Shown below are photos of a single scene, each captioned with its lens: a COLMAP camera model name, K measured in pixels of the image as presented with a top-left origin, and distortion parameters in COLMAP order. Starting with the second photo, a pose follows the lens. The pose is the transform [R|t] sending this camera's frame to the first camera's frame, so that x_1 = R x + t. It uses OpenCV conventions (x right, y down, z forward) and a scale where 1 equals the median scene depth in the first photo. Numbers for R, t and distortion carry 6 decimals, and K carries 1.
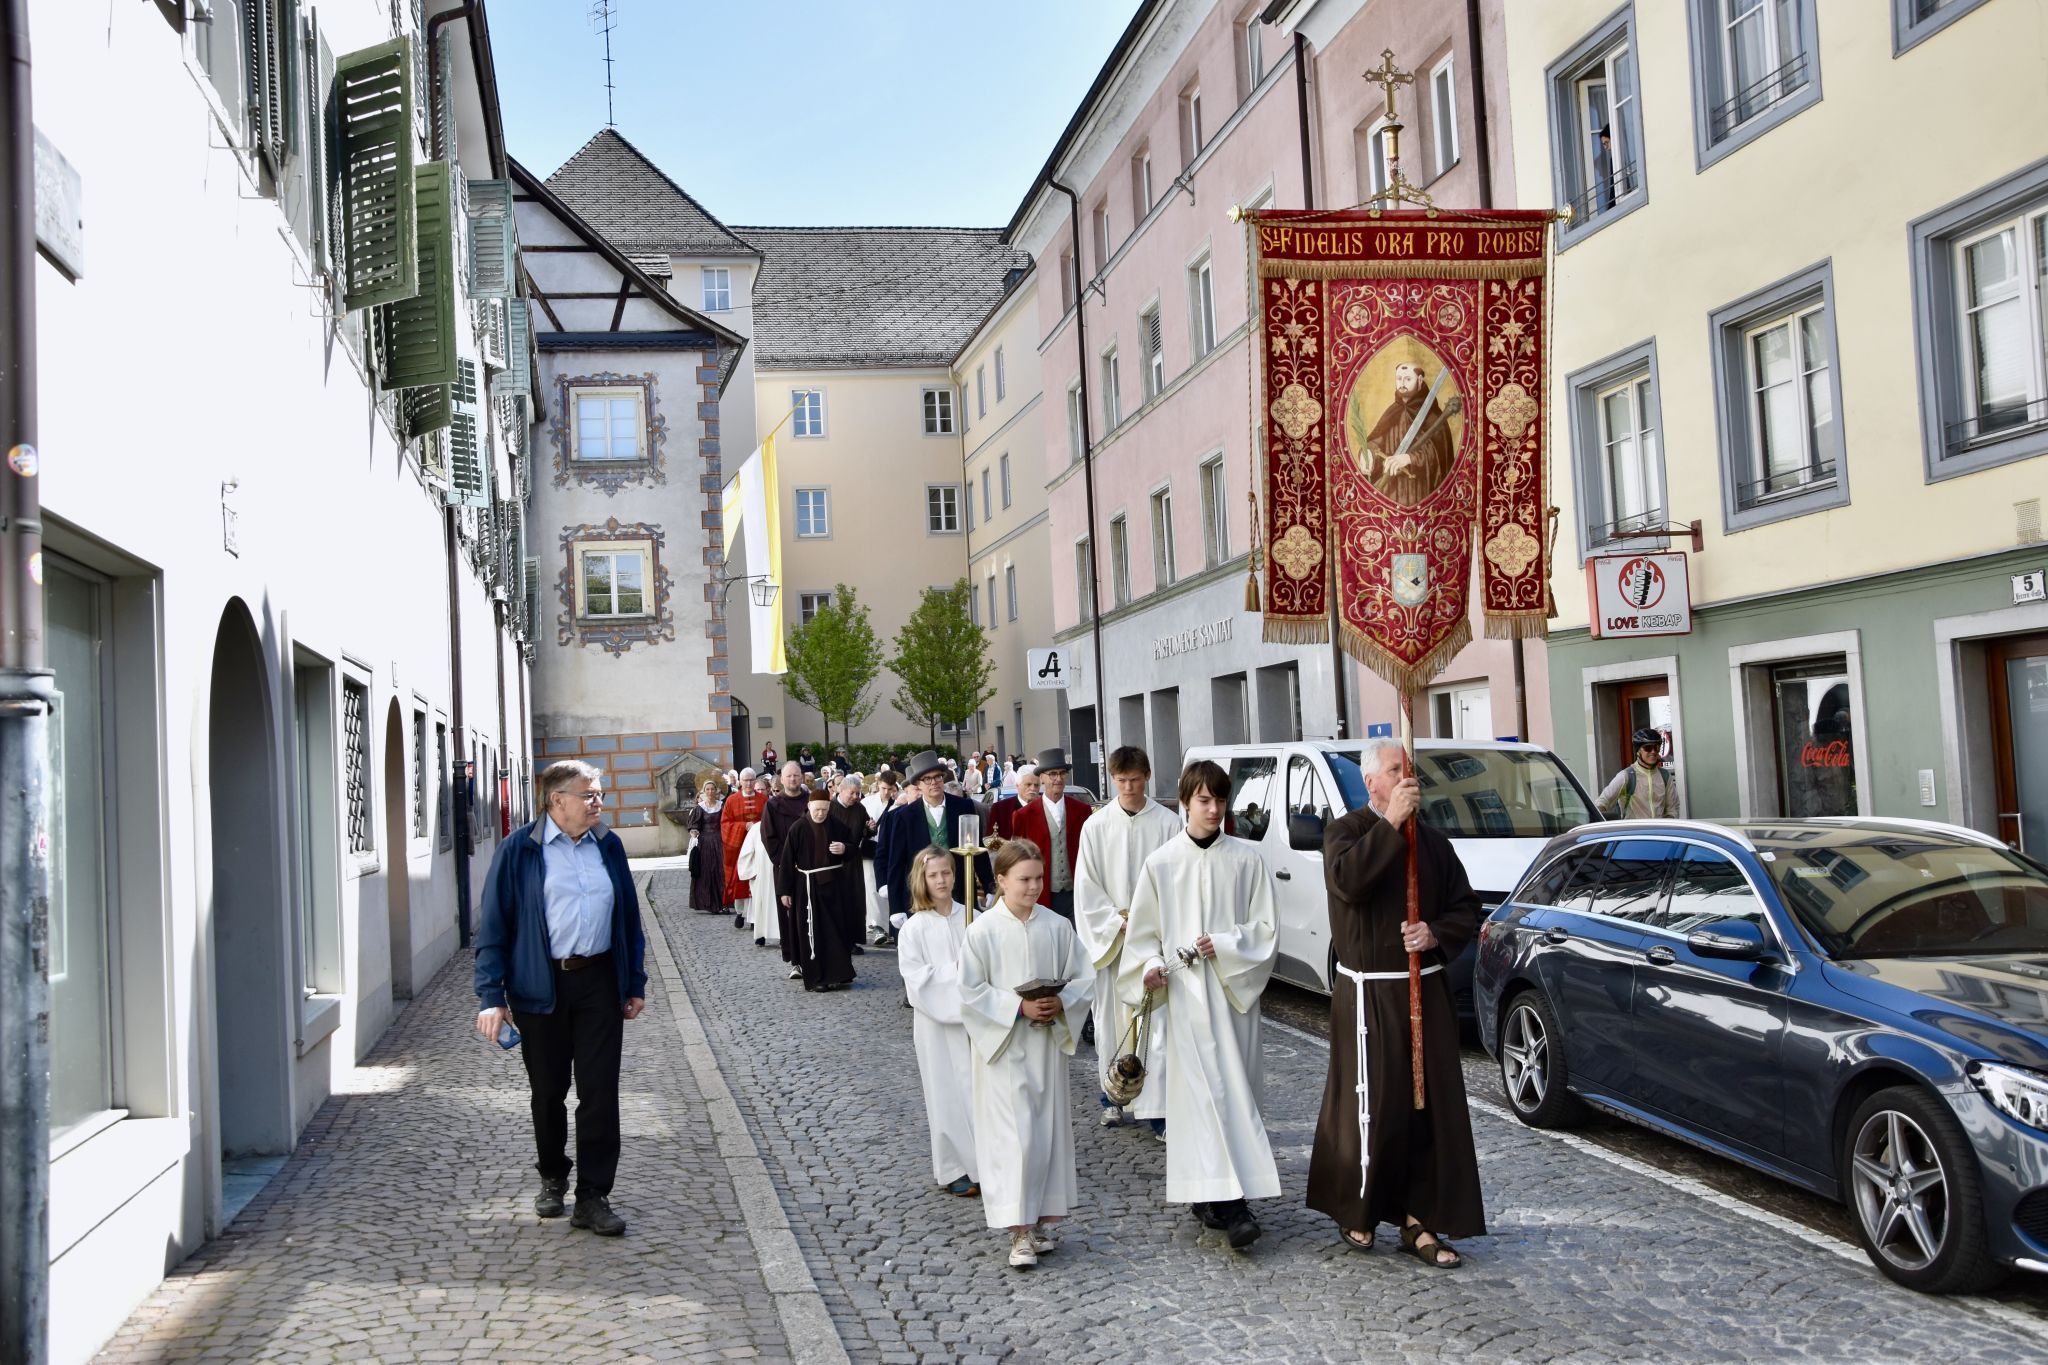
lens RADIAL K [[1837.5, 0, 1006.9], [0, 1837.5, 679.4], [0, 0, 1]] dist [-0.063536, 0.089340]
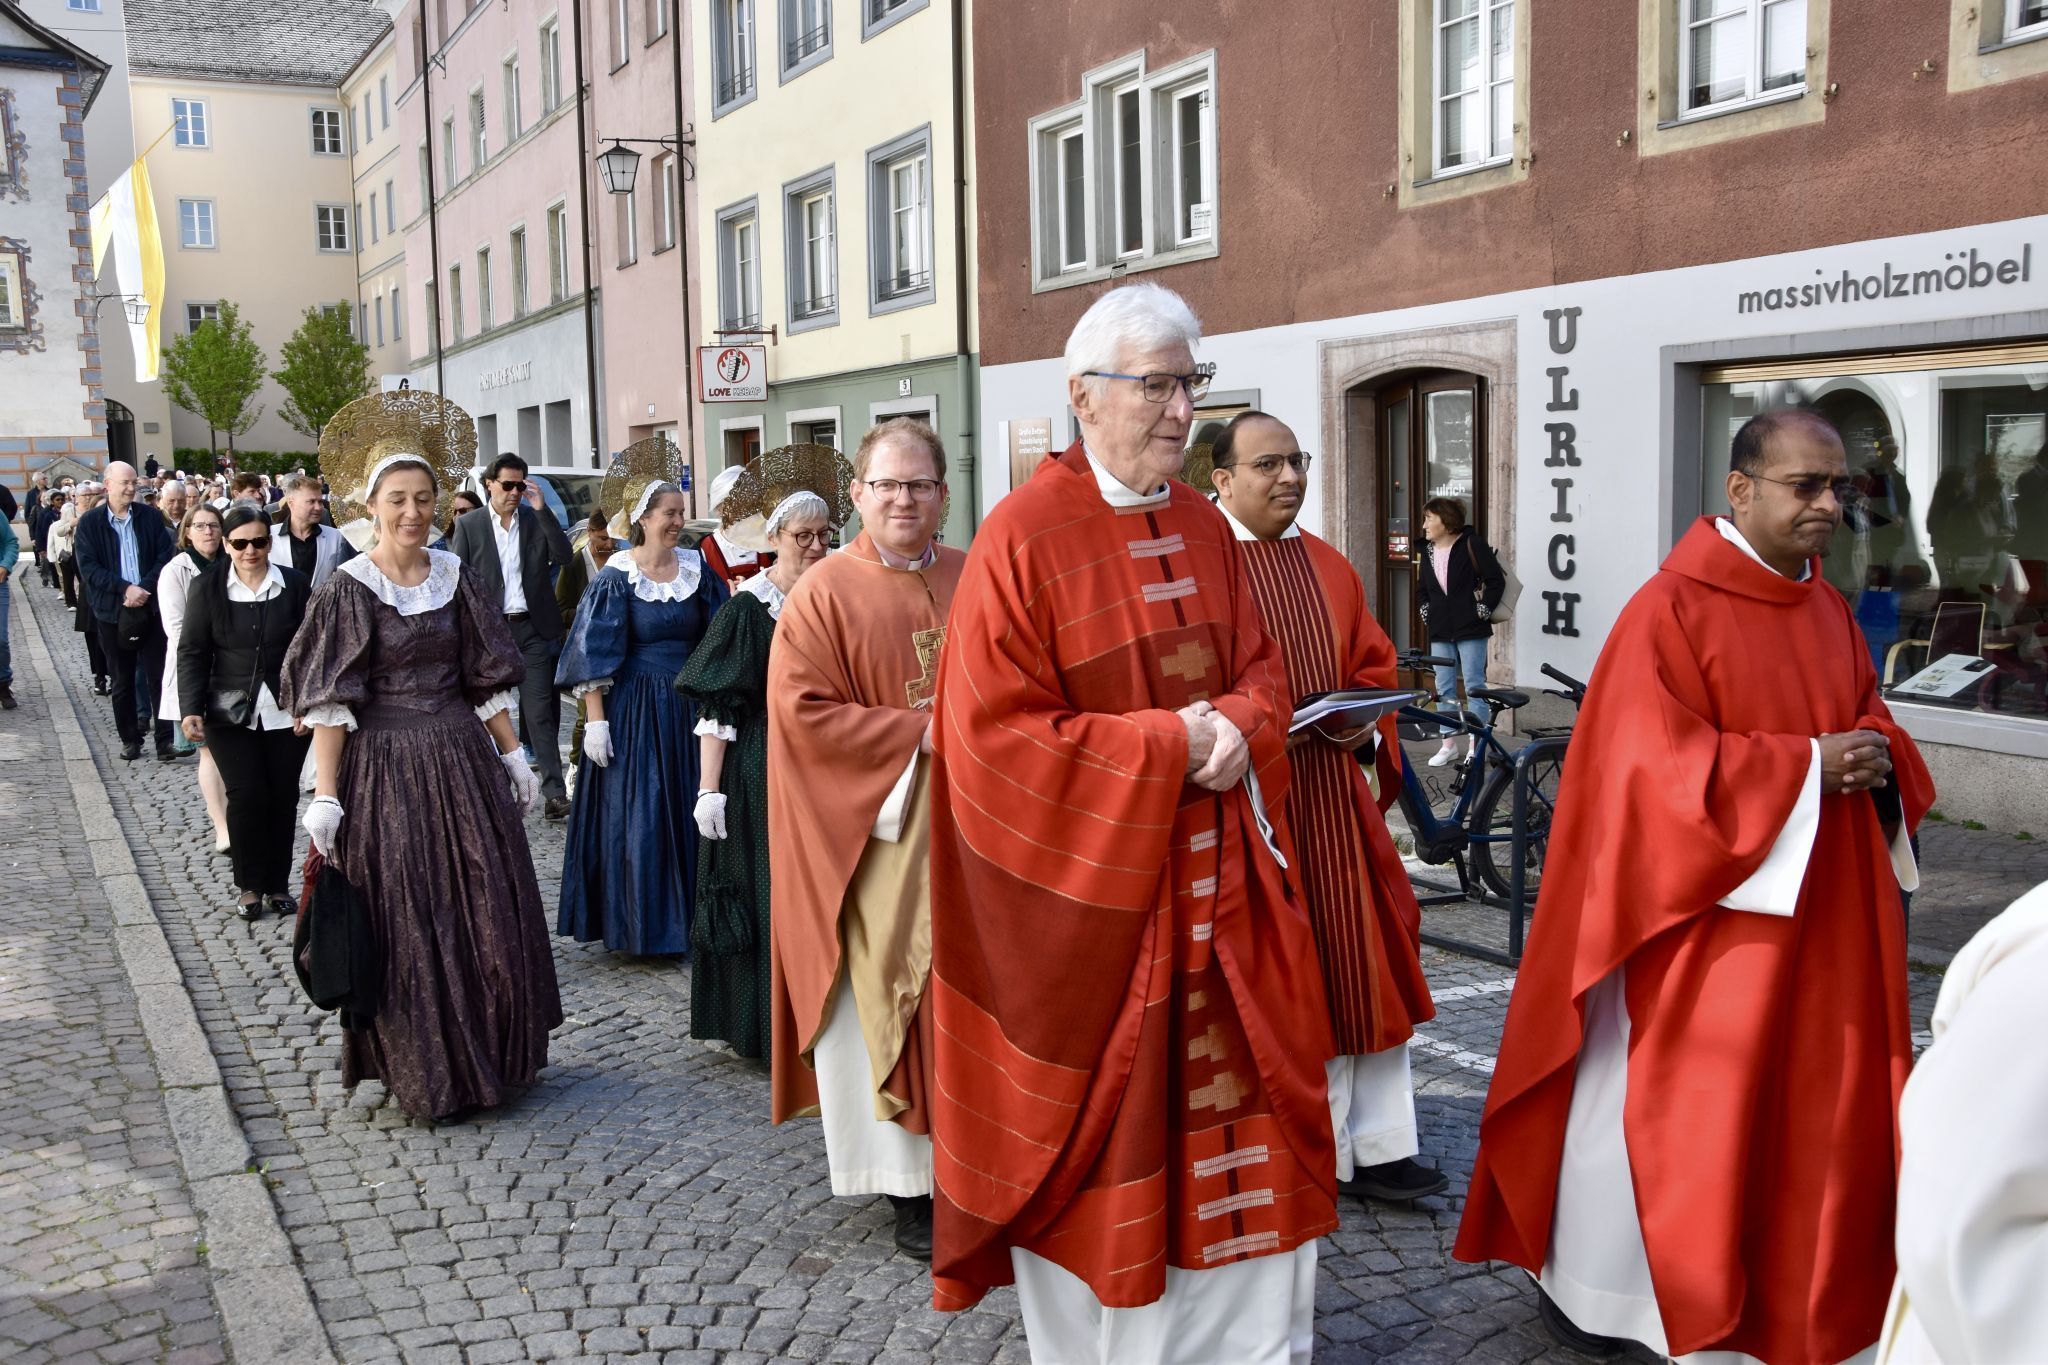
lens RADIAL K [[1837.5, 0, 1065.4], [0, 1837.5, 656.8], [0, 0, 1]] dist [-0.063536, 0.089340]
pose [[0.950399, -0.010751, 0.310848, 0.134050], [-0.034624, 0.989534, 0.140083, -0.035877], [-0.309101, -0.143897, 0.940080, -0.520910]]
